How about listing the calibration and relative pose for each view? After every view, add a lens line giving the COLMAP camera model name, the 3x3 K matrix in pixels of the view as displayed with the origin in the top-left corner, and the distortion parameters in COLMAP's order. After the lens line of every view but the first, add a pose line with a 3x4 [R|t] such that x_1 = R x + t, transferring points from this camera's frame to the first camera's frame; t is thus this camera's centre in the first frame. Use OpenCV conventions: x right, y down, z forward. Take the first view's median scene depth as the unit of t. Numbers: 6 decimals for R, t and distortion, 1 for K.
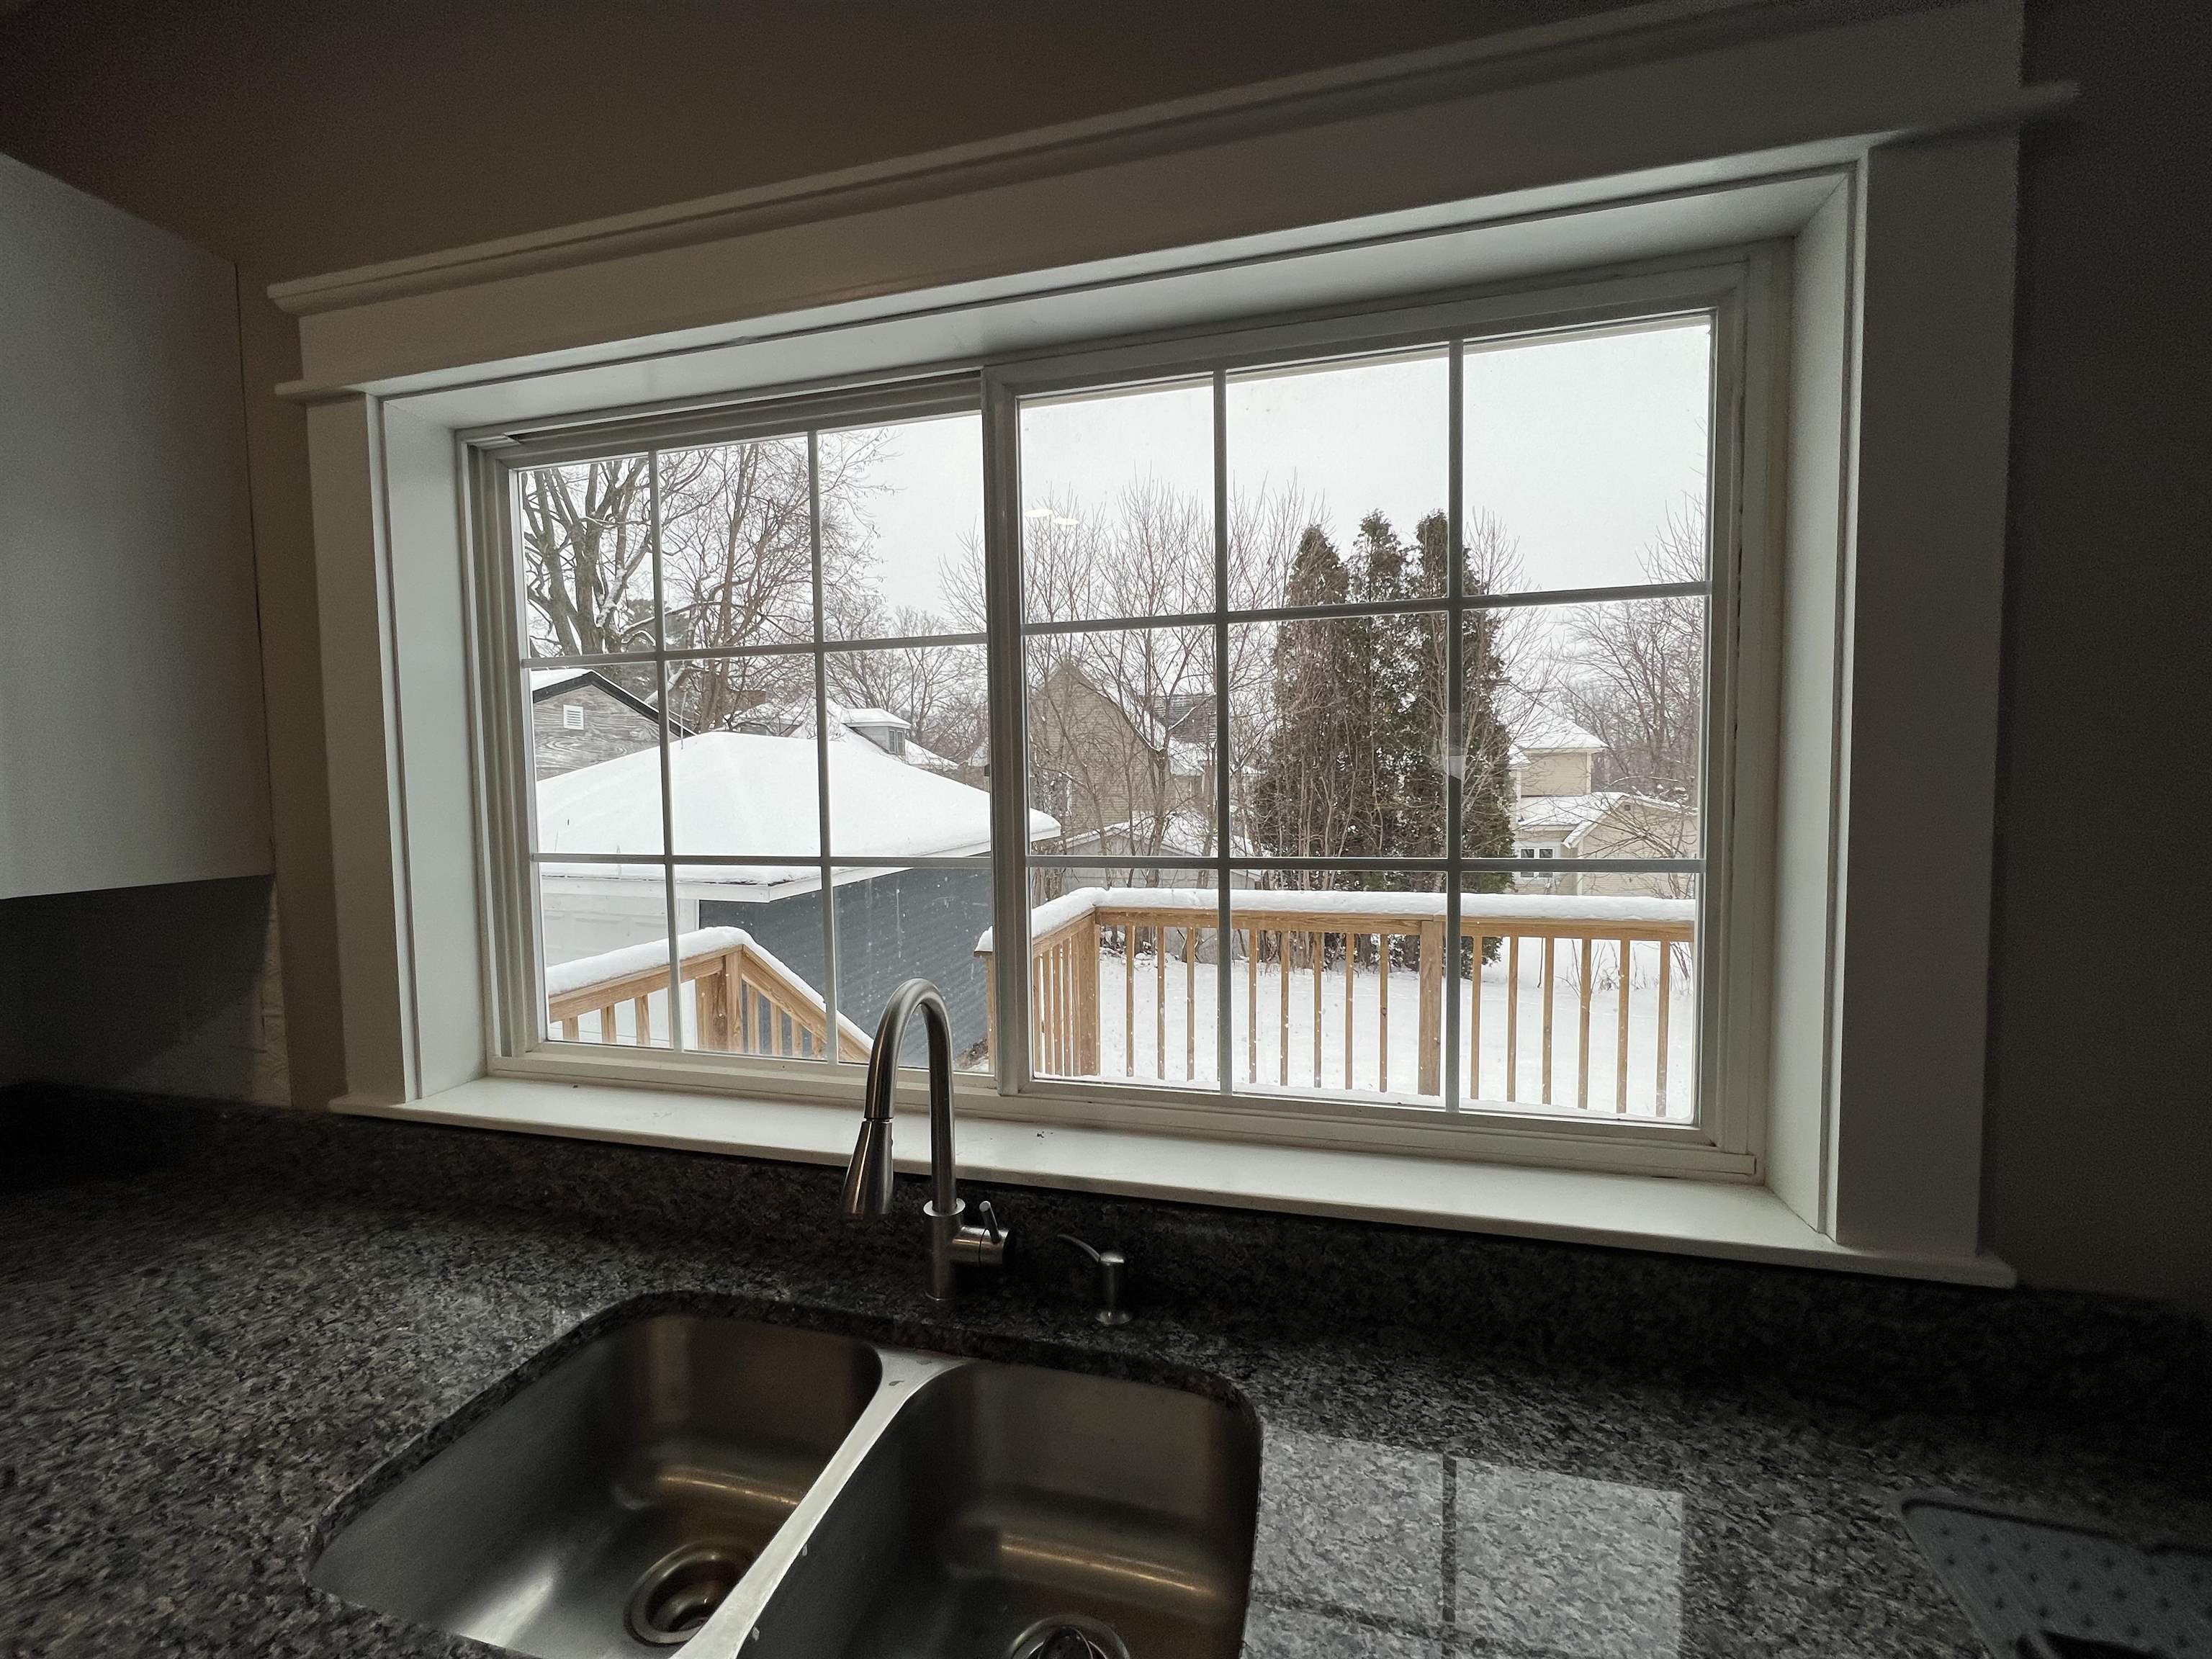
lens RADIAL K [[877.3, 0, 1109.5], [0, 877.3, 831.7], [0, 0, 1]] dist [-0.001011, -0.000135]
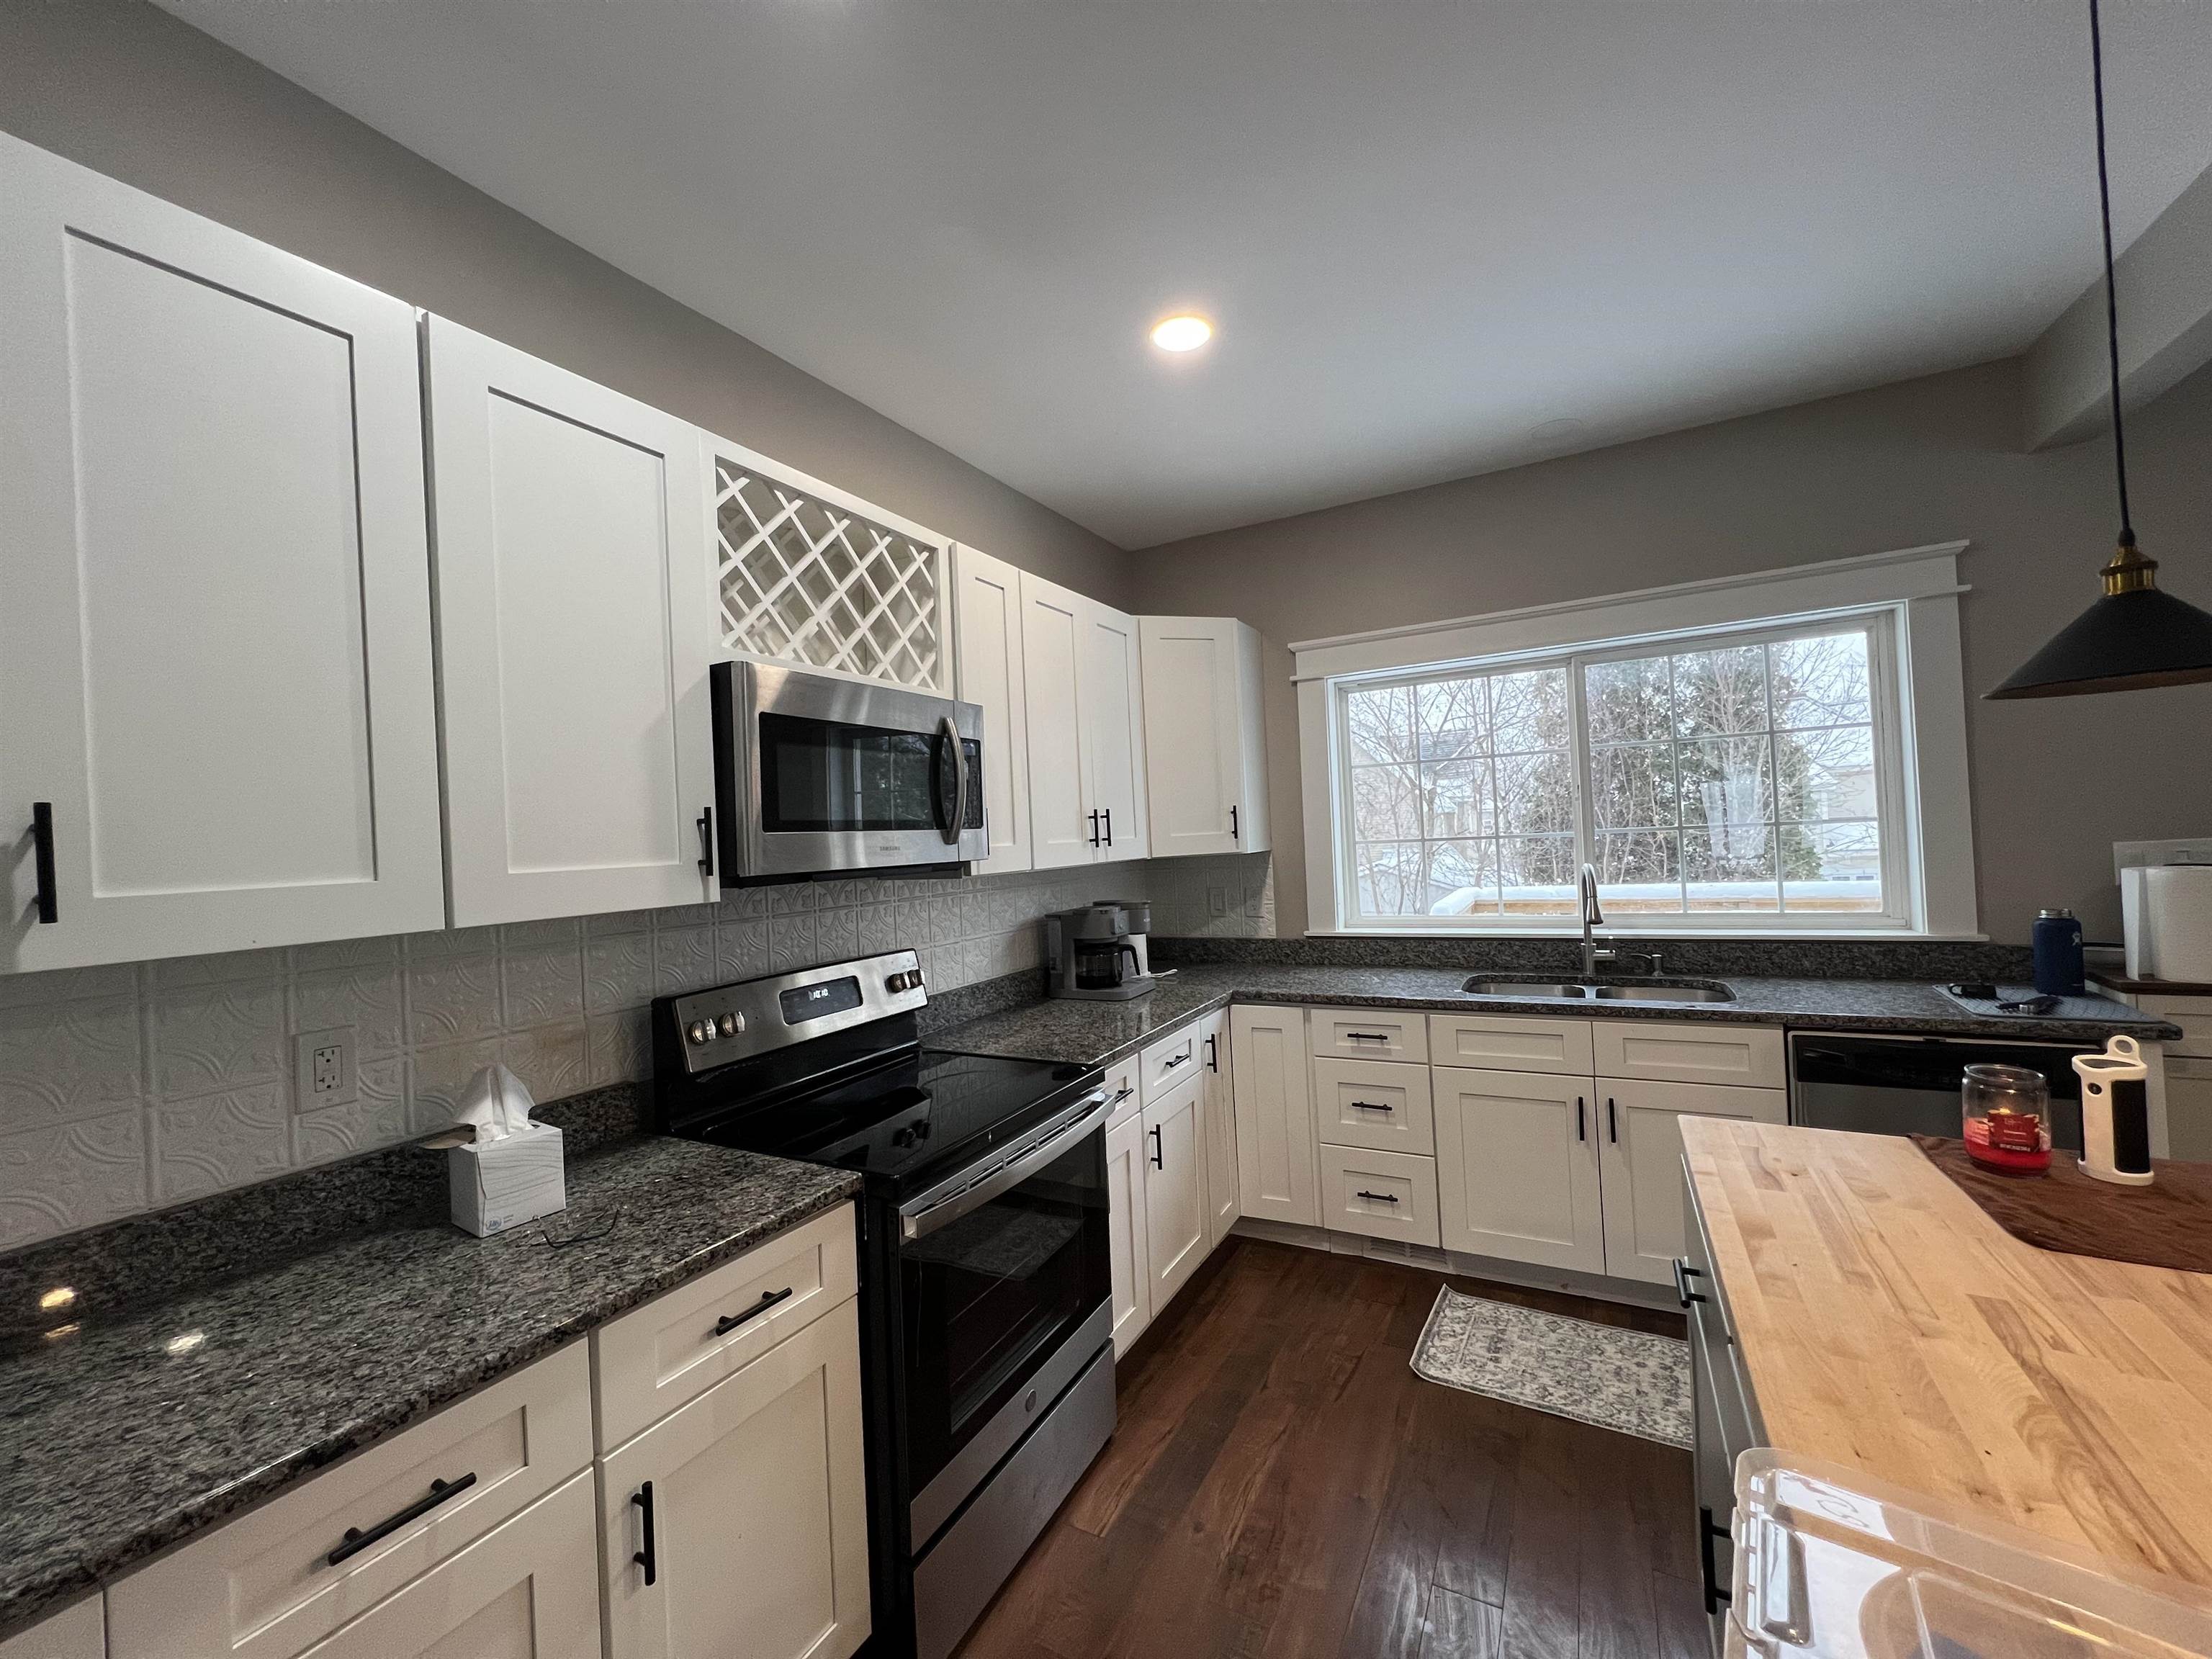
lens RADIAL K [[878.7, 0, 1108.7], [0, 878.7, 830.1], [0, 0, 1]] dist [-0.001726, 0.000202]
pose [[0.968150, -0.037385, -0.247562, -0.760087], [0.023932, 0.998080, -0.057131, 0.128474], [0.249223, 0.049386, 0.967186, -1.739226]]
